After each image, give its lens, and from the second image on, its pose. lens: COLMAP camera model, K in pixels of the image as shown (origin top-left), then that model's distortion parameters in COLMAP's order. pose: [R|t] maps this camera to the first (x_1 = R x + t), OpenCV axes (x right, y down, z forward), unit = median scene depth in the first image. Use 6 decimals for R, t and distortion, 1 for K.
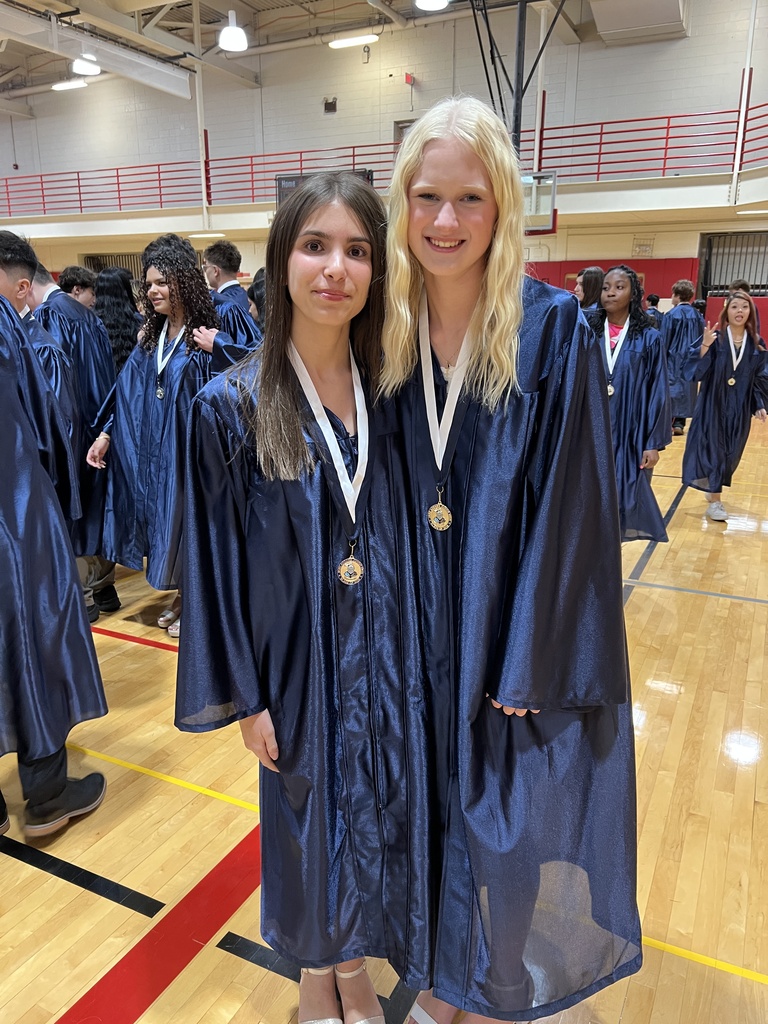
lens RADIAL K [[778.2, 0, 385.6], [0, 778.2, 506.6], [0, 0, 1]] dist [0.052257, -0.052469]
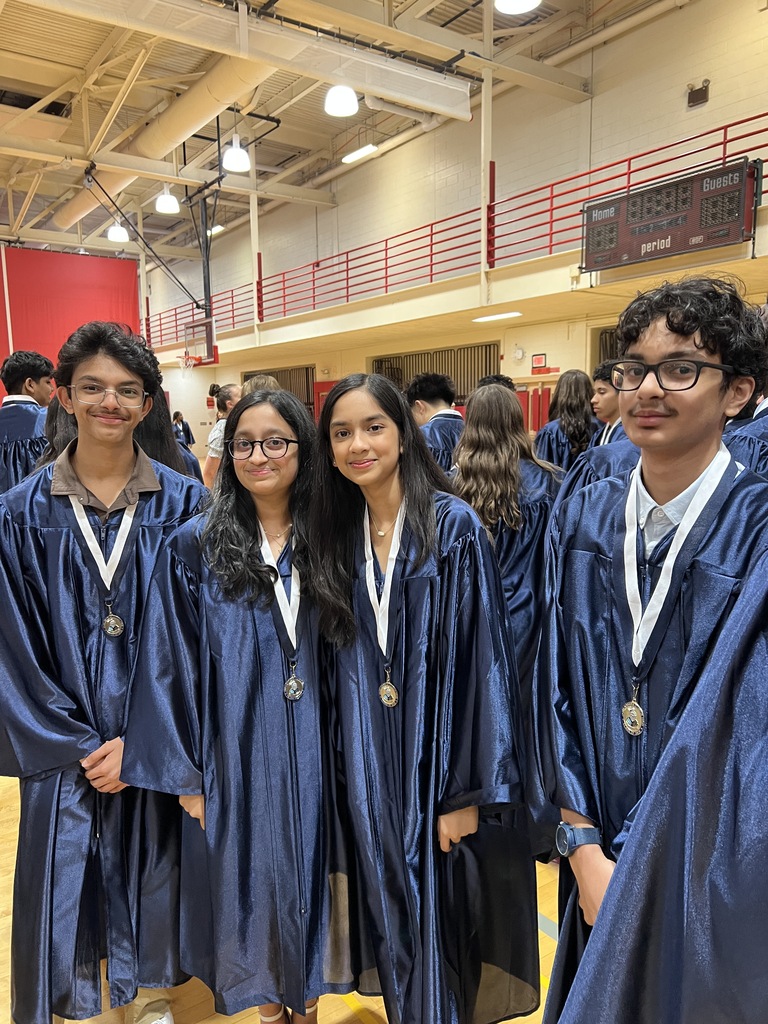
lens RADIAL K [[778.2, 0, 362.8], [0, 778.2, 514.9], [0, 0, 1]] dist [0.052257, -0.052469]
pose [[0.874722, 0.049245, -0.482116, 0.014848], [-0.106220, 0.990116, -0.091585, -0.106664], [0.472840, 0.131322, 0.871307, 0.408201]]
